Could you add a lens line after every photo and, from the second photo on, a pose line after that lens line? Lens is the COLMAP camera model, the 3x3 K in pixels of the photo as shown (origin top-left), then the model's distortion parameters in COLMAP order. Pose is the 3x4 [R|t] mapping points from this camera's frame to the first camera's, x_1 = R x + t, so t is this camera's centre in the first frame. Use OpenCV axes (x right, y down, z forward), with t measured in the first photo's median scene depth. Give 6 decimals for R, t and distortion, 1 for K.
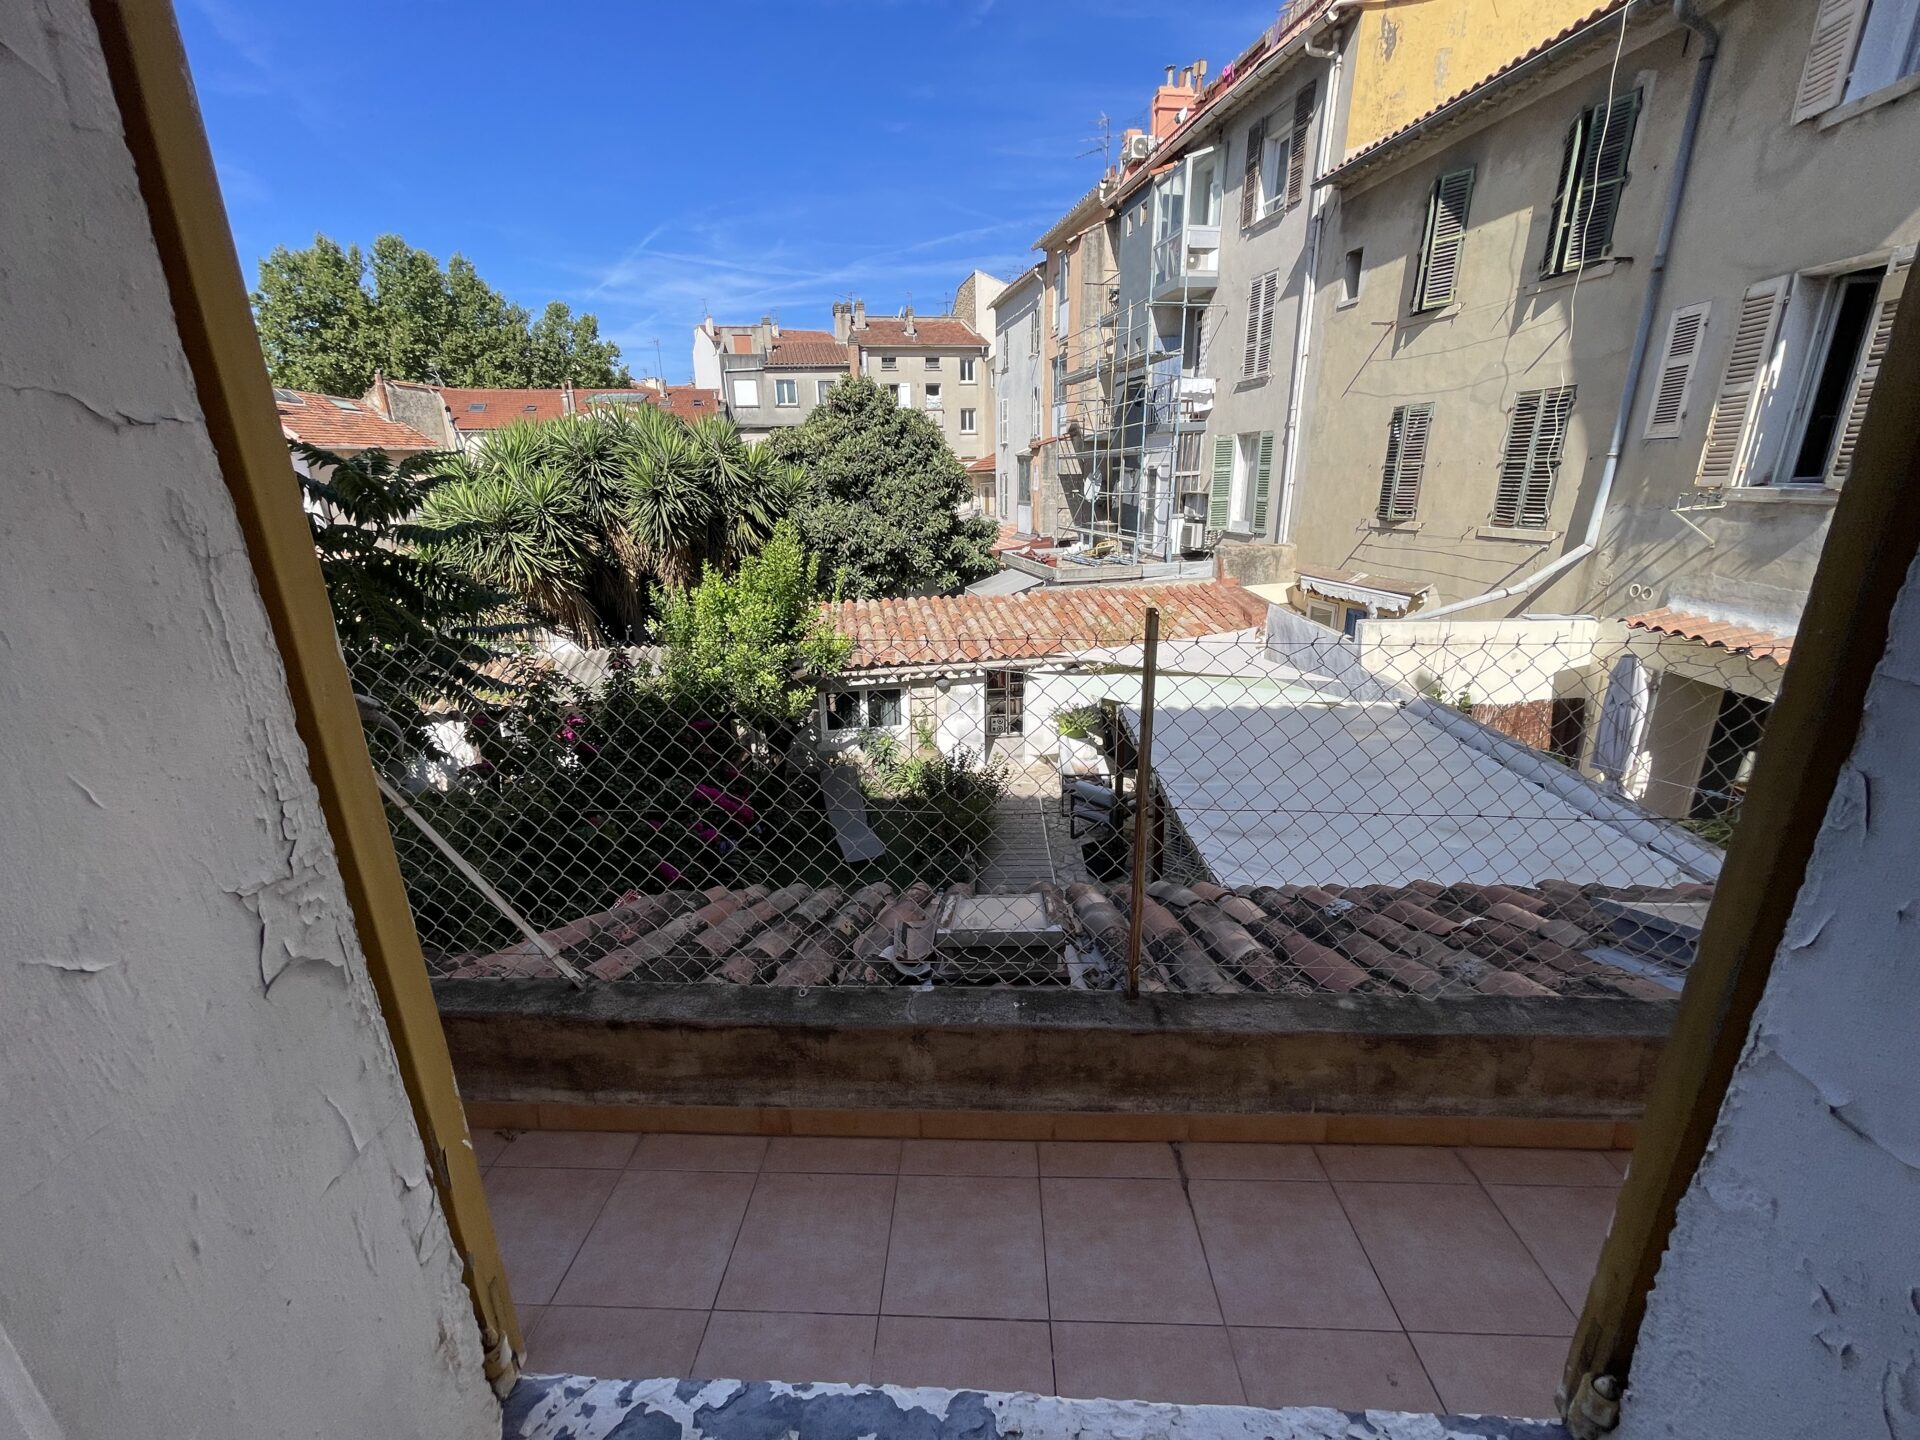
lens RADIAL K [[771.9, 0, 947.4], [0, 771.9, 721.5], [0, 0, 1]] dist [-0.000190, 0.000610]
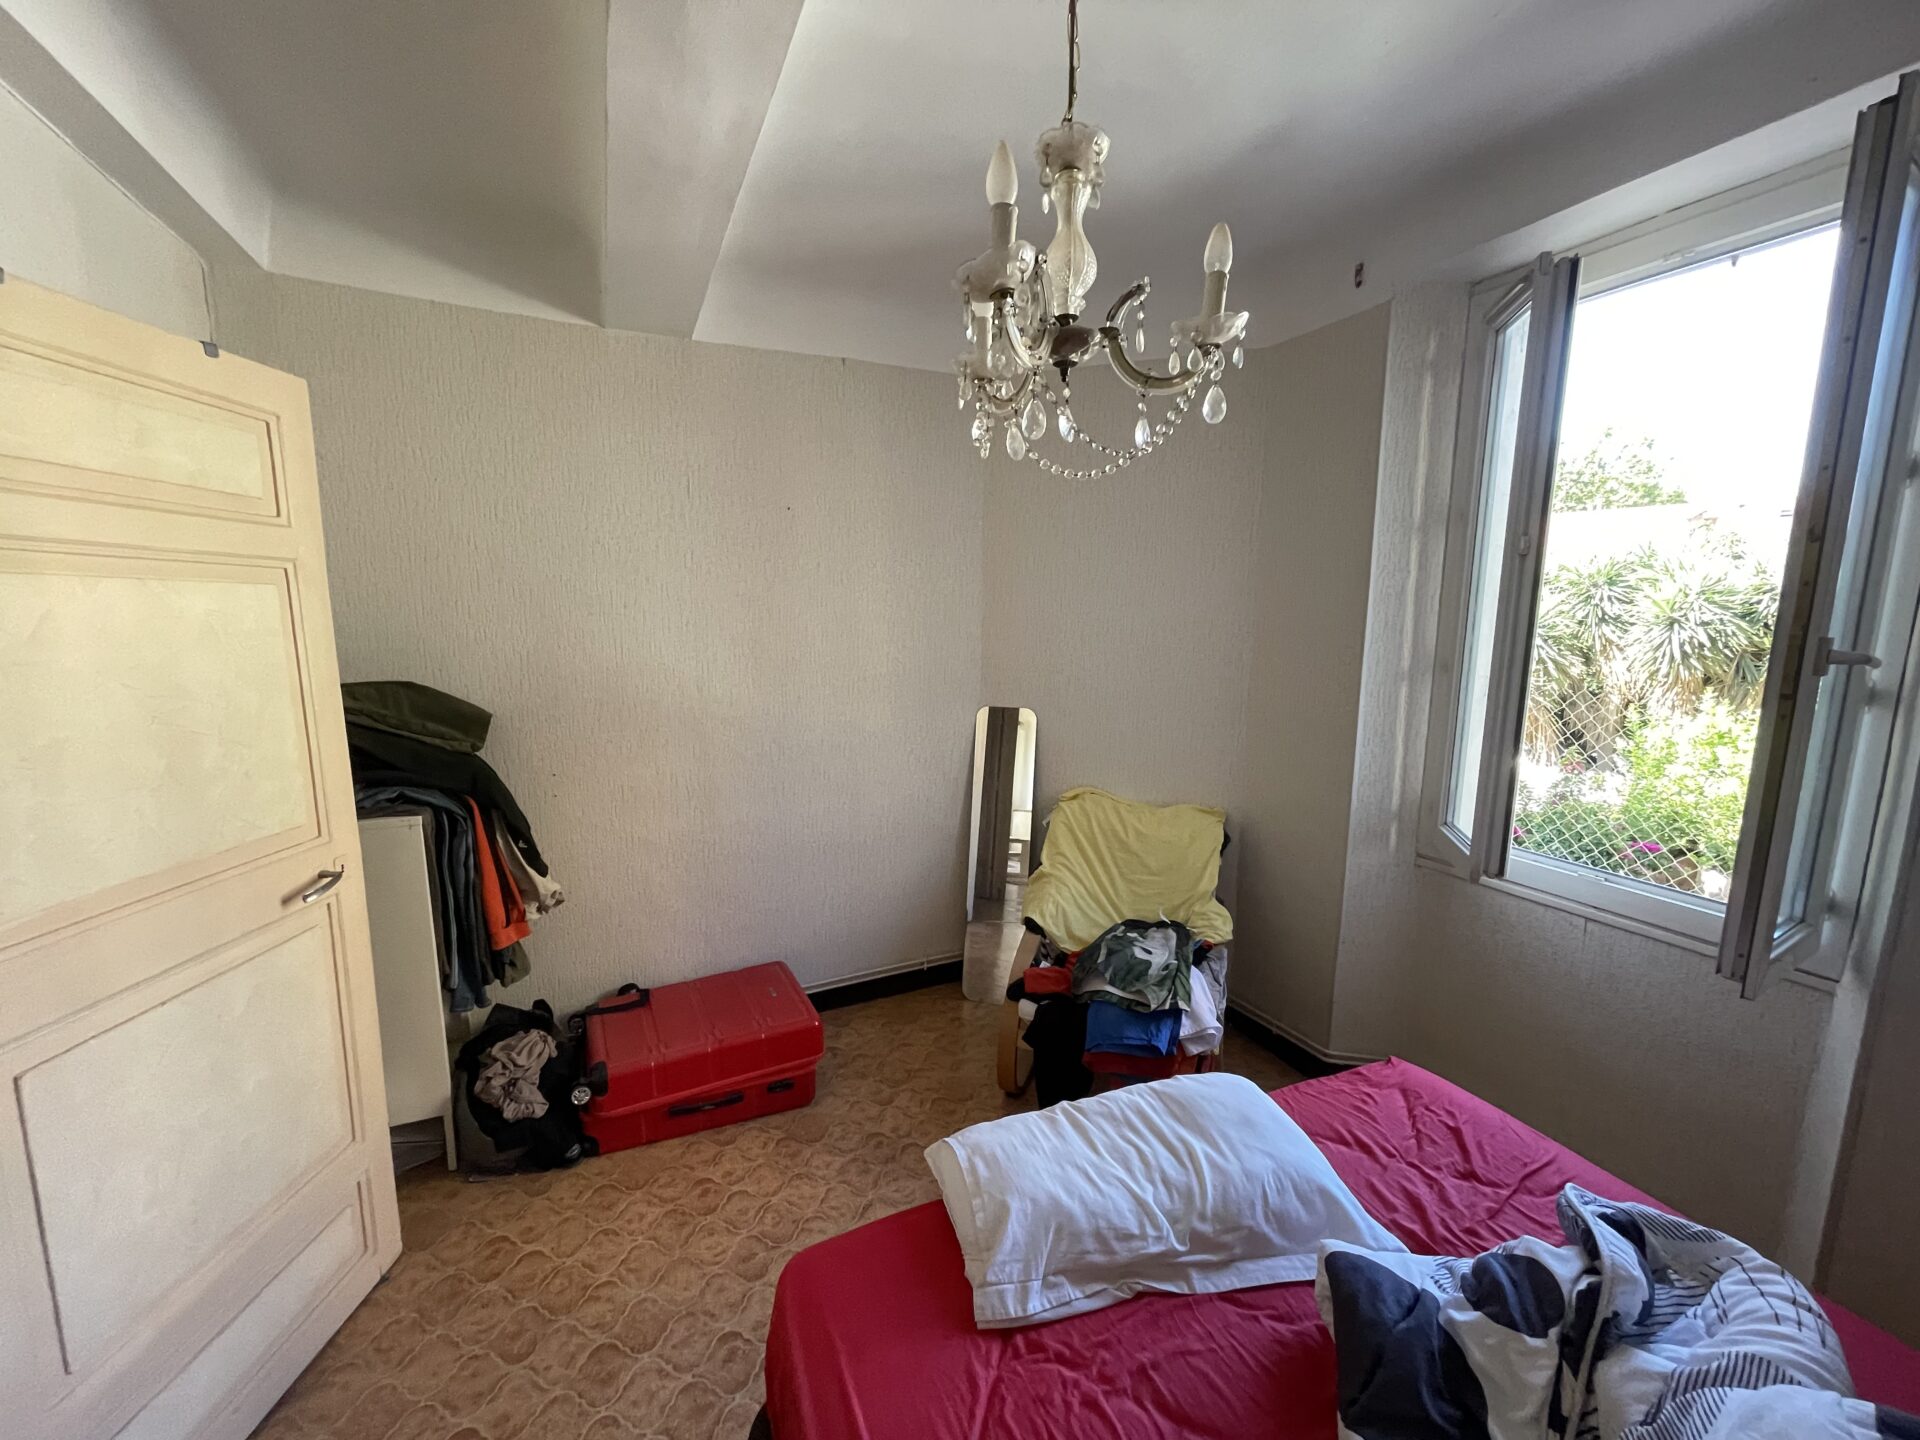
lens RADIAL K [[771.9, 0, 945.5], [0, 771.9, 721.8], [0, 0, 1]] dist [-0.000190, 0.000610]
pose [[0.445267, 0.154416, -0.881982, 0.074673], [-0.284624, 0.958336, 0.024092, 0.049980], [0.848956, 0.240306, 0.470666, -0.157139]]
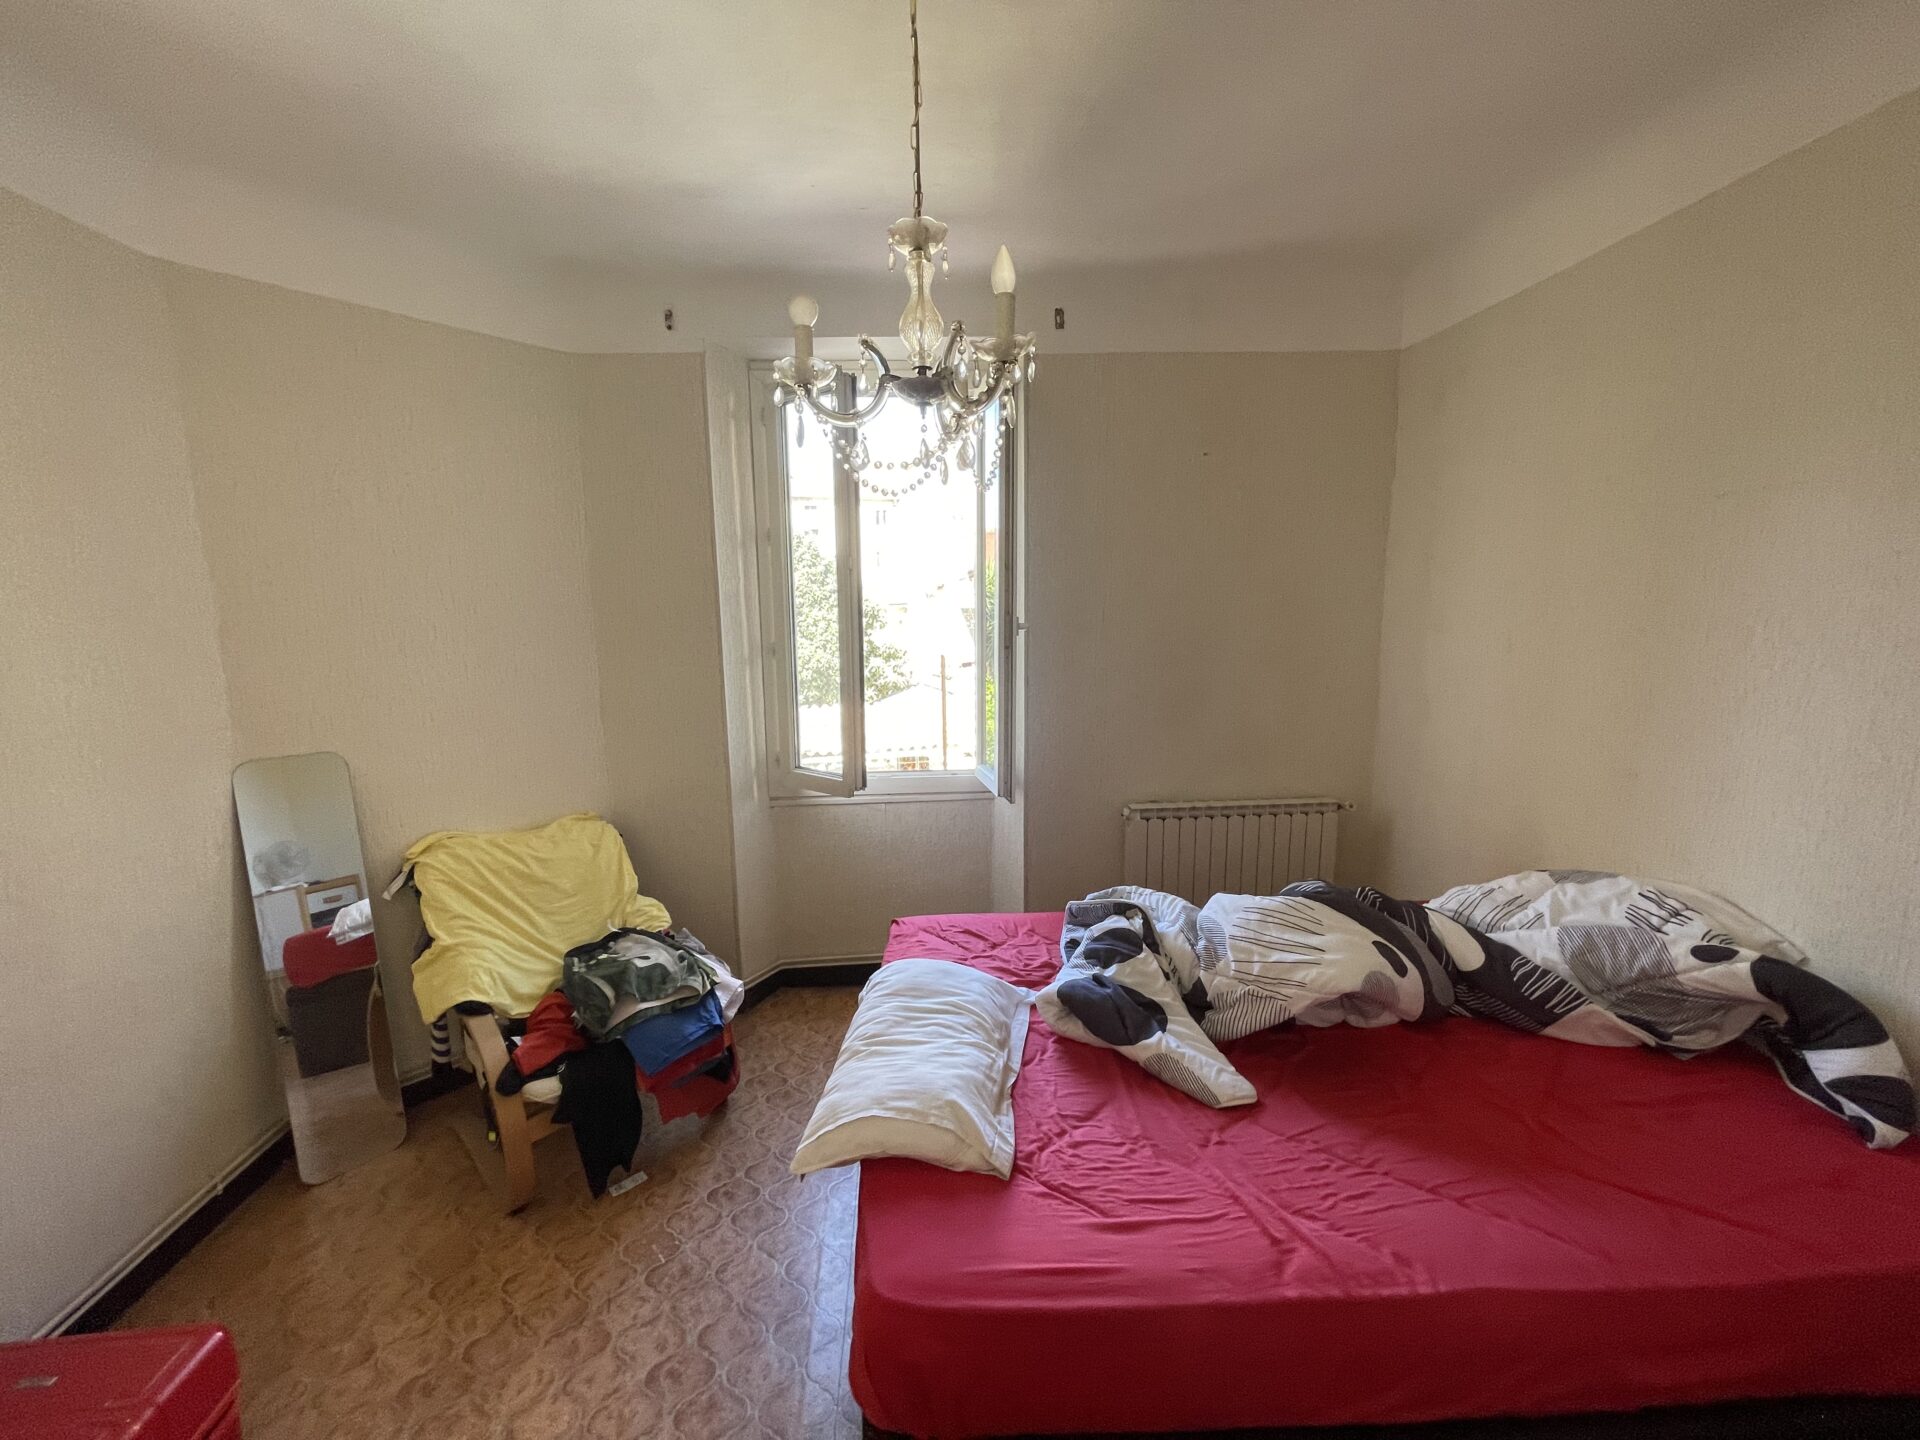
lens RADIAL K [[771.9, 0, 944.2], [0, 771.9, 726.8], [0, 0, 1]] dist [-0.000190, 0.000610]
pose [[0.995093, -0.011987, 0.098217, 0.003998], [0.027198, 0.987534, -0.155036, 0.067384], [-0.095134, 0.156946, 0.983014, -0.203796]]
